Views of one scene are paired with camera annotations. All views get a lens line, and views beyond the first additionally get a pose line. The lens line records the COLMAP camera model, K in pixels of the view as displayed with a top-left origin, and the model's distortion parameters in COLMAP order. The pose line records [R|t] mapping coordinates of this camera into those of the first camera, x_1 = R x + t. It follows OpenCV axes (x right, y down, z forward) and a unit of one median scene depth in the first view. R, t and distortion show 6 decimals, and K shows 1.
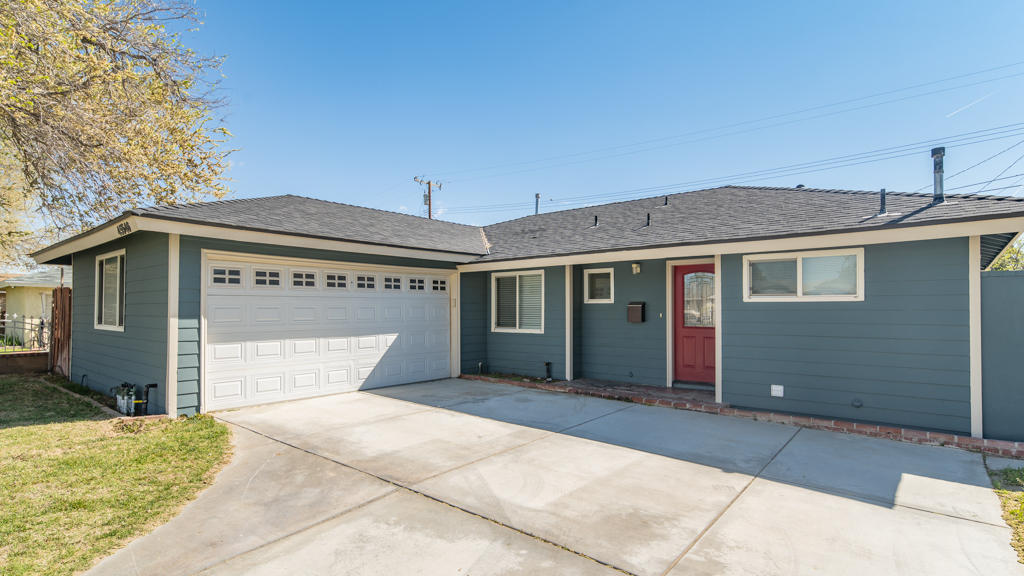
lens RADIAL K [[501.1, 0, 513.2], [0, 501.1, 304.4], [0, 0, 1]] dist [0.035726, -0.000018]
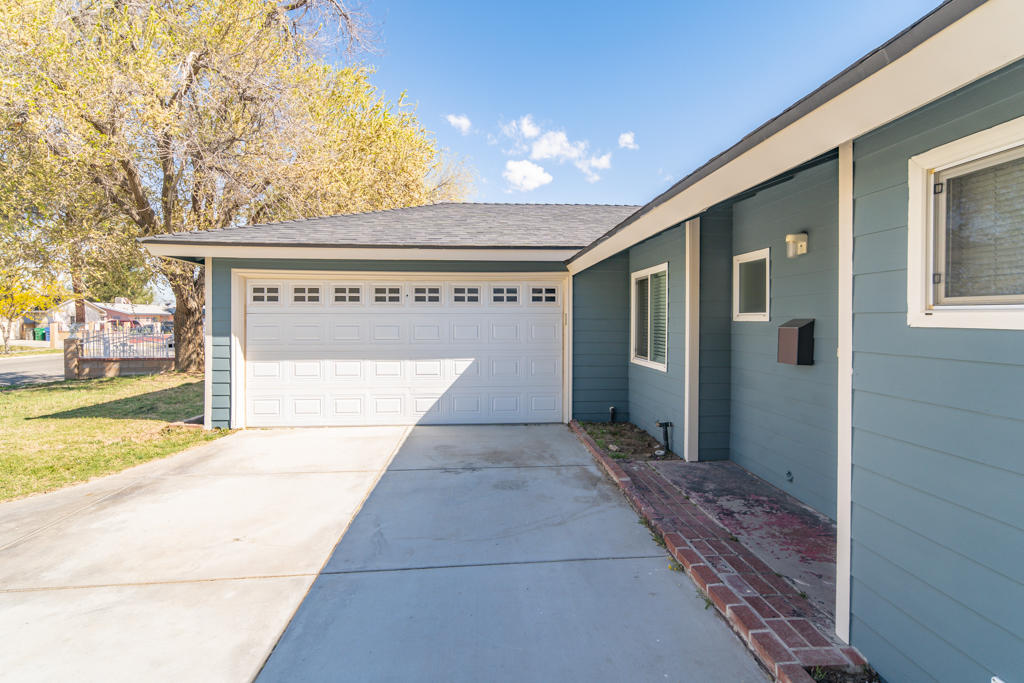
lens RADIAL K [[505.0, 0, 514.6], [0, 505.0, 326.3], [0, 0, 1]] dist [0.010402, -0.001188]
pose [[0.702832, 0.003997, -0.711345, 0.390264], [0.005083, 0.999930, 0.010640, -0.000445], [0.711338, -0.011094, 0.702763, 0.515389]]
